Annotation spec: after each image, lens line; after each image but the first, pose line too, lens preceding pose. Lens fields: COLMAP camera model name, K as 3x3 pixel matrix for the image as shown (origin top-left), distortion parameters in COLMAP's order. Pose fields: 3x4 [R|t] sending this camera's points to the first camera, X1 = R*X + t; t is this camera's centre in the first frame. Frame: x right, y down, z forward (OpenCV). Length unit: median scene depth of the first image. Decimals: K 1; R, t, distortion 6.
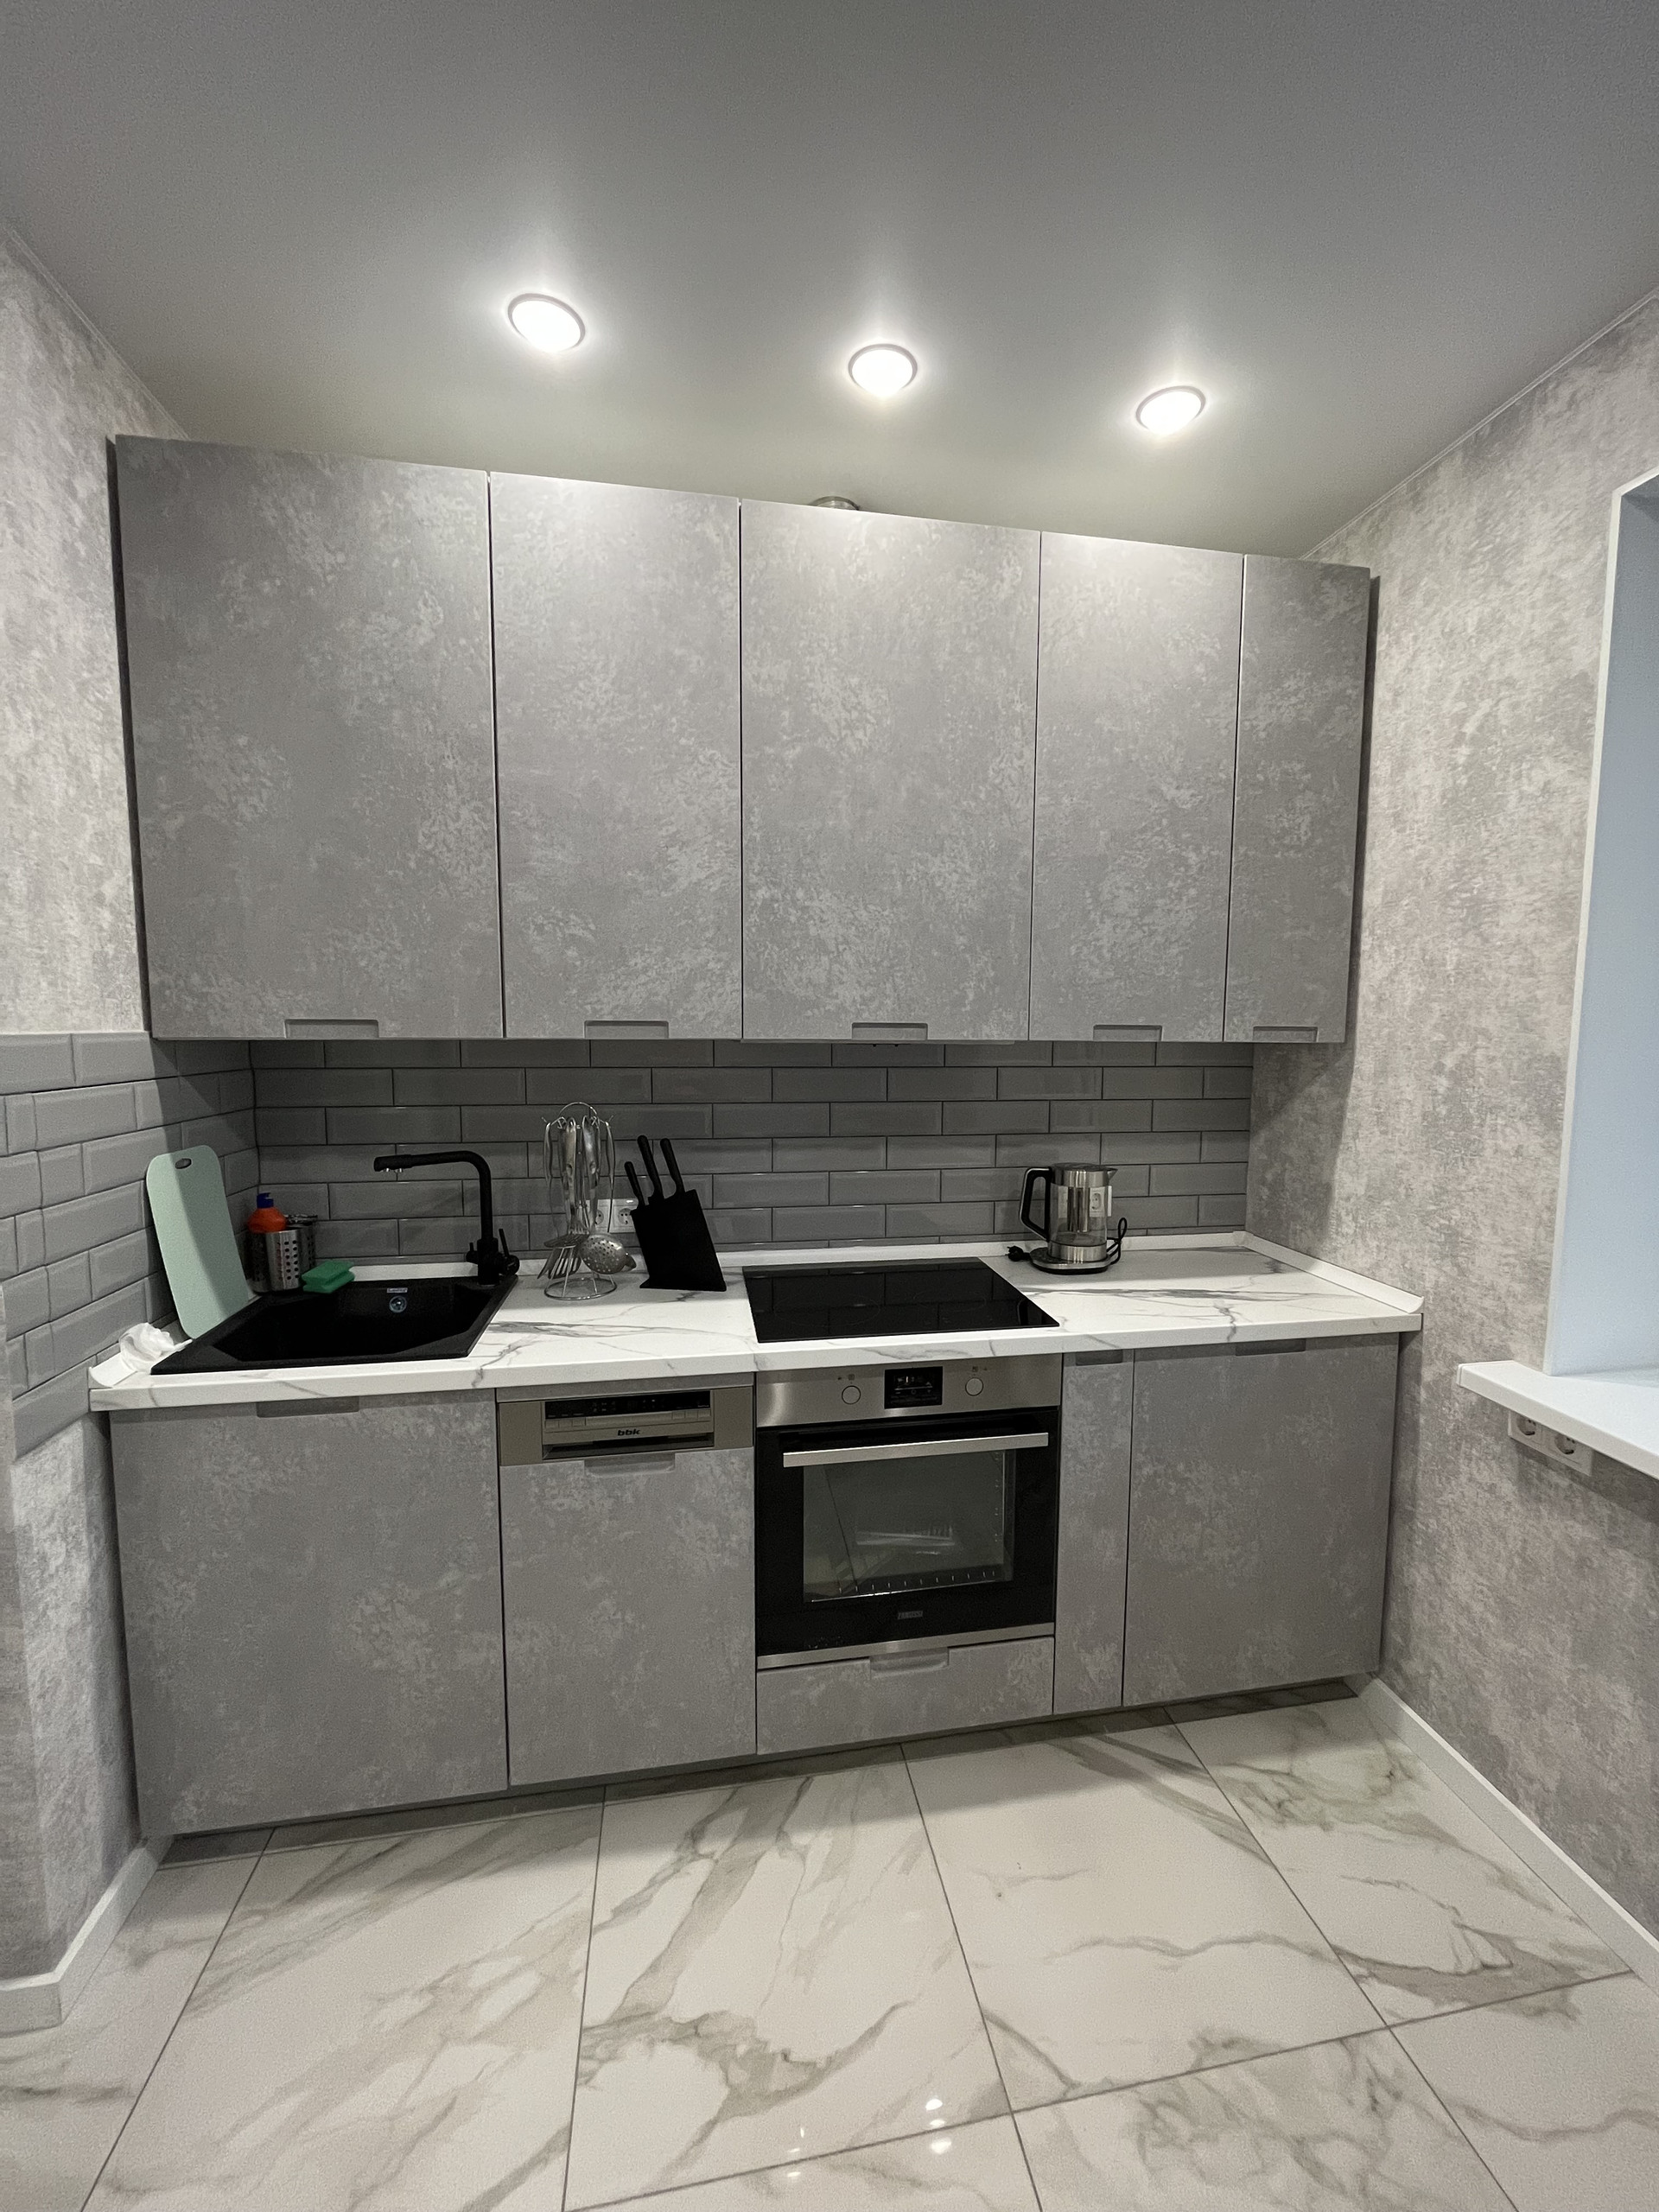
lens RADIAL K [[888.7, 0, 844.5], [0, 888.7, 1105.0], [0, 0, 1]] dist [-0.003886, 0.000443]
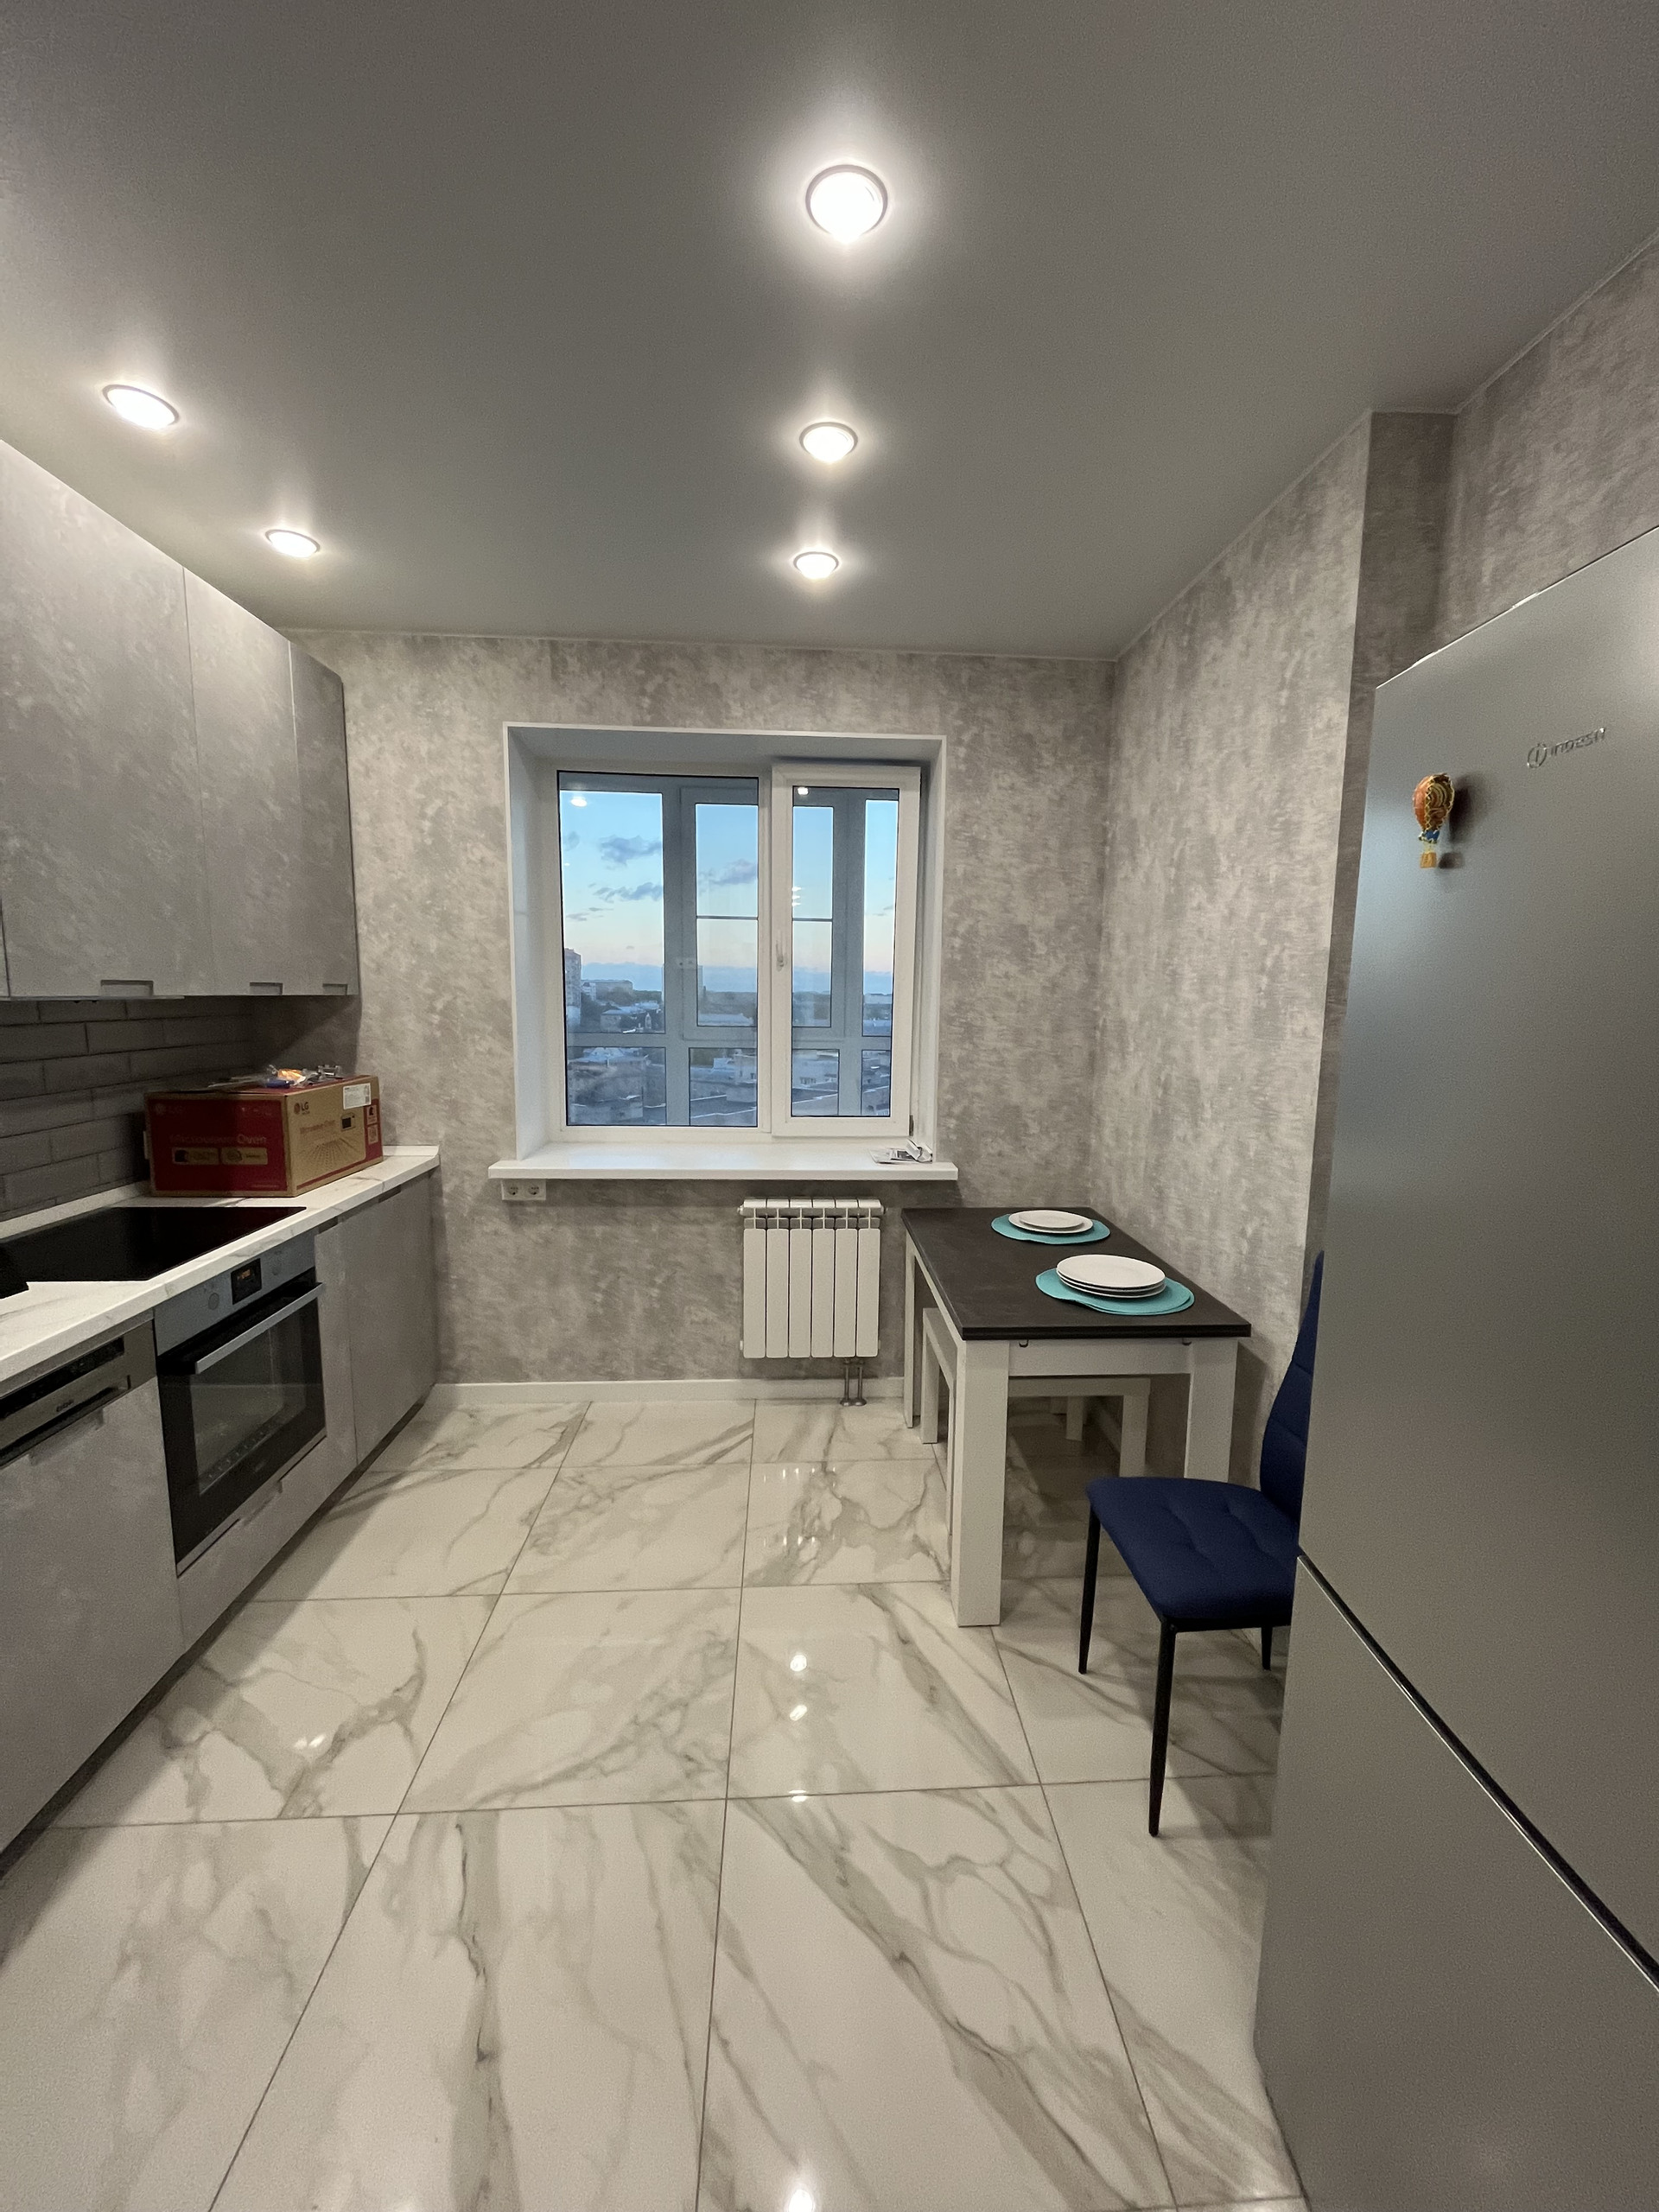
lens RADIAL K [[888.7, 0, 844.5], [0, 888.7, 1105.0], [0, 0, 1]] dist [-0.003886, 0.000443]
pose [[0.115049, -0.130641, 0.984732, -0.987581], [0.076963, 0.989507, 0.122283, -0.007750], [-0.990374, 0.061719, 0.123896, 0.016904]]
